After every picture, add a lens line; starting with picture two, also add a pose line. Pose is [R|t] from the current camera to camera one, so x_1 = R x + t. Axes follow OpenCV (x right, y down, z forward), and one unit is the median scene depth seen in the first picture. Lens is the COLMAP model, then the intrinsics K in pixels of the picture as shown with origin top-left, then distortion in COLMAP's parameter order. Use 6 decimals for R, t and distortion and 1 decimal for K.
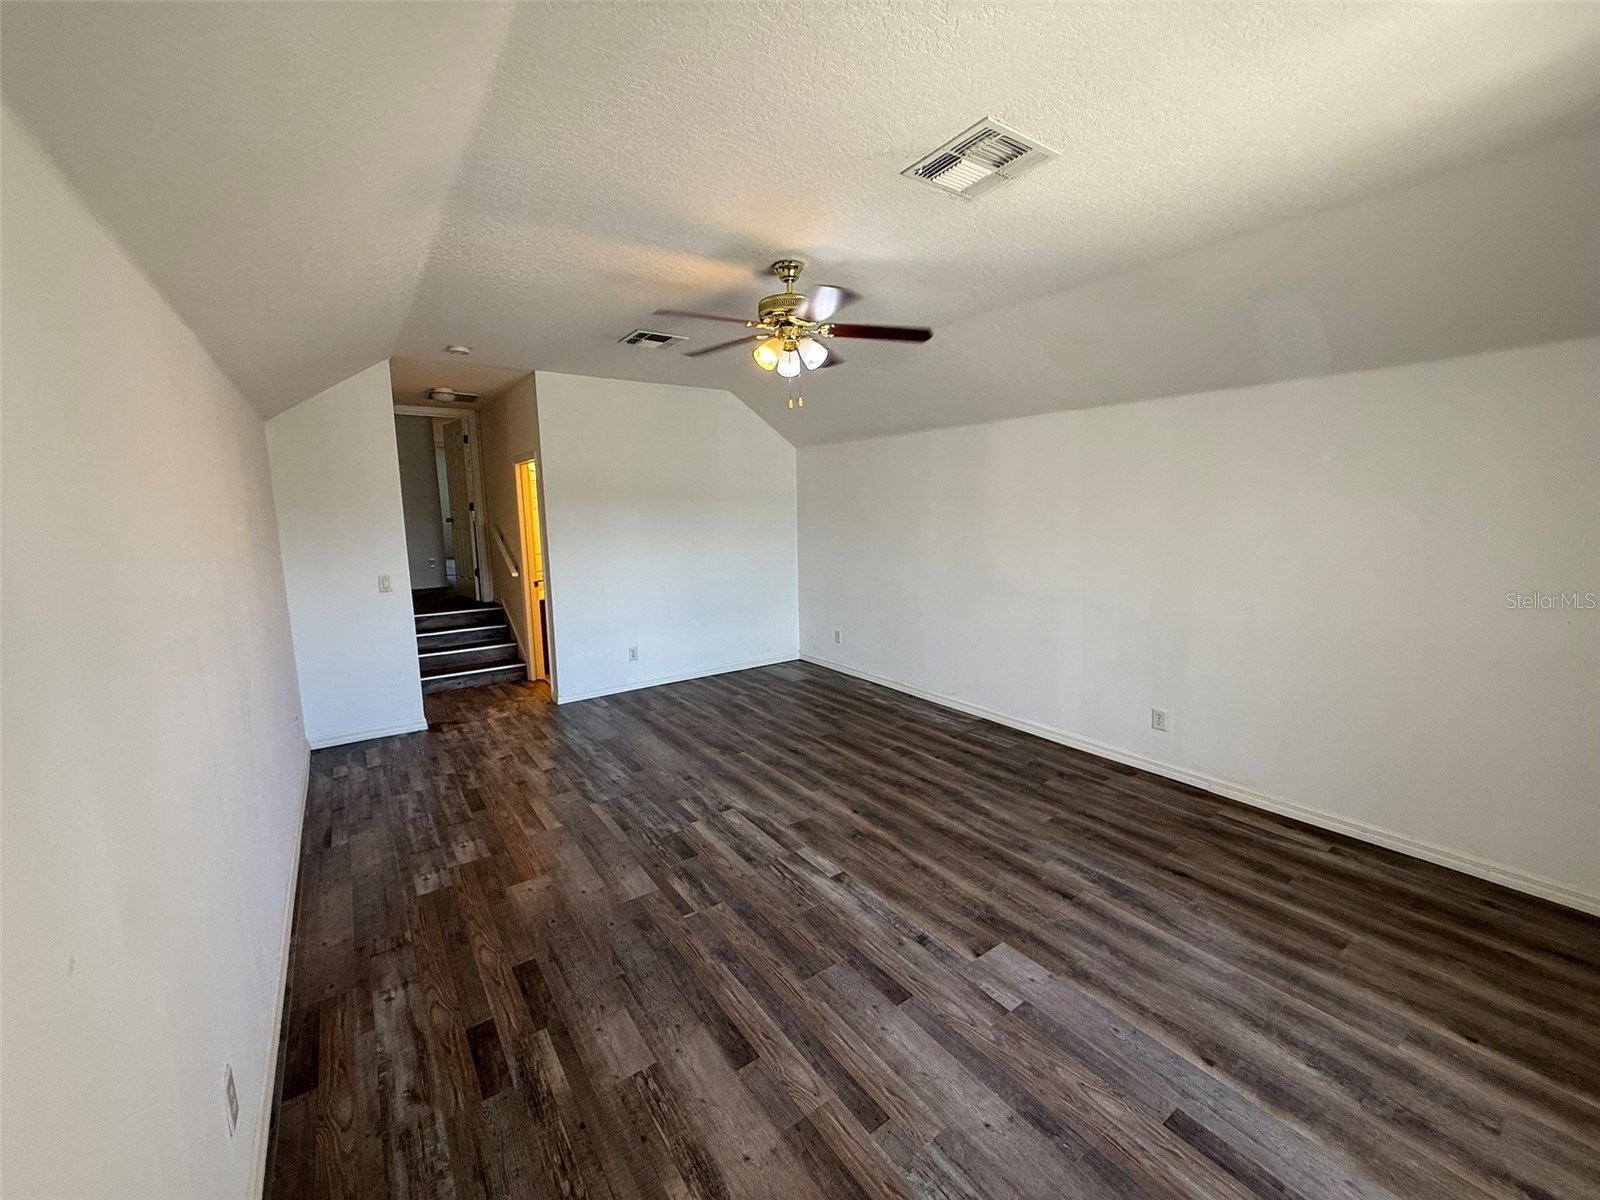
lens RADIAL K [[639.8, 0, 803.9], [0, 639.8, 596.5], [0, 0, 1]] dist [-0.006636, 0.002097]
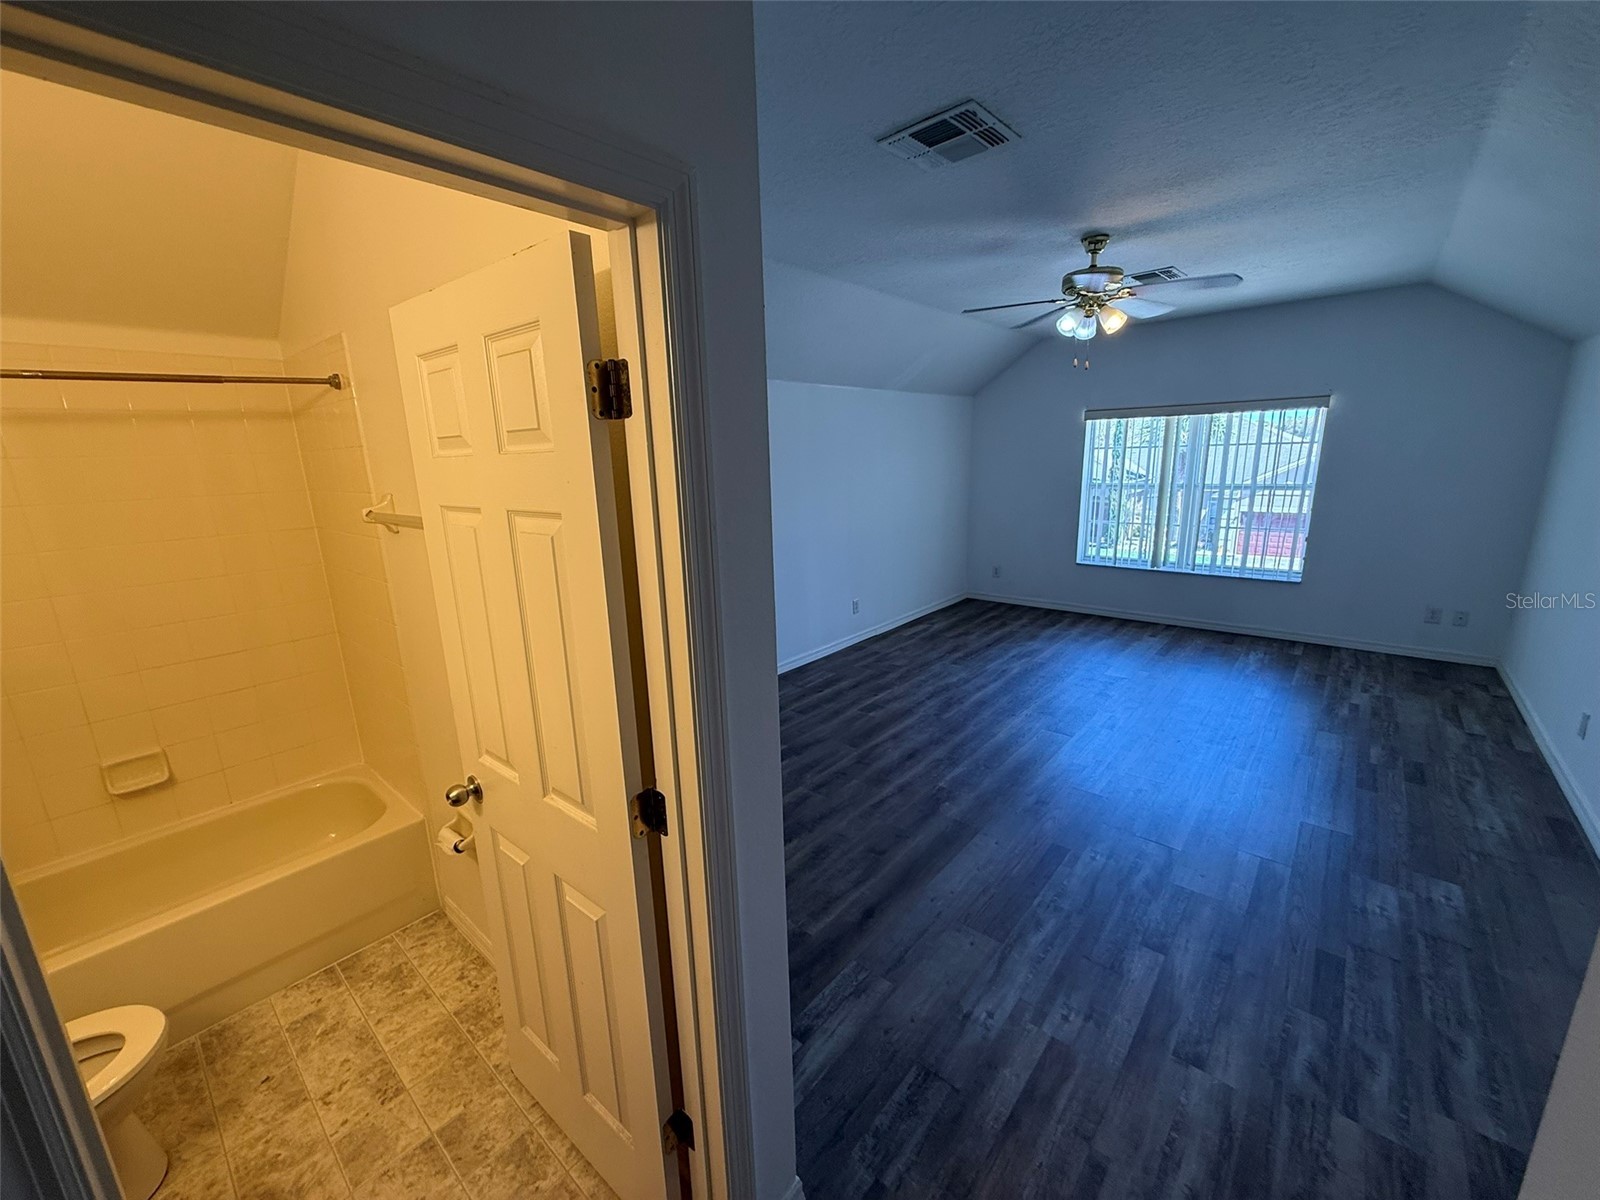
lens RADIAL K [[639.8, 0, 788.5], [0, 639.8, 604.9], [0, 0, 1]] dist [-0.006636, 0.002097]
pose [[-0.216878, -0.208331, 0.953710, -0.848659], [0.175824, 0.952649, 0.248082, -0.212516], [-0.960234, 0.221489, -0.169979, 1.428330]]
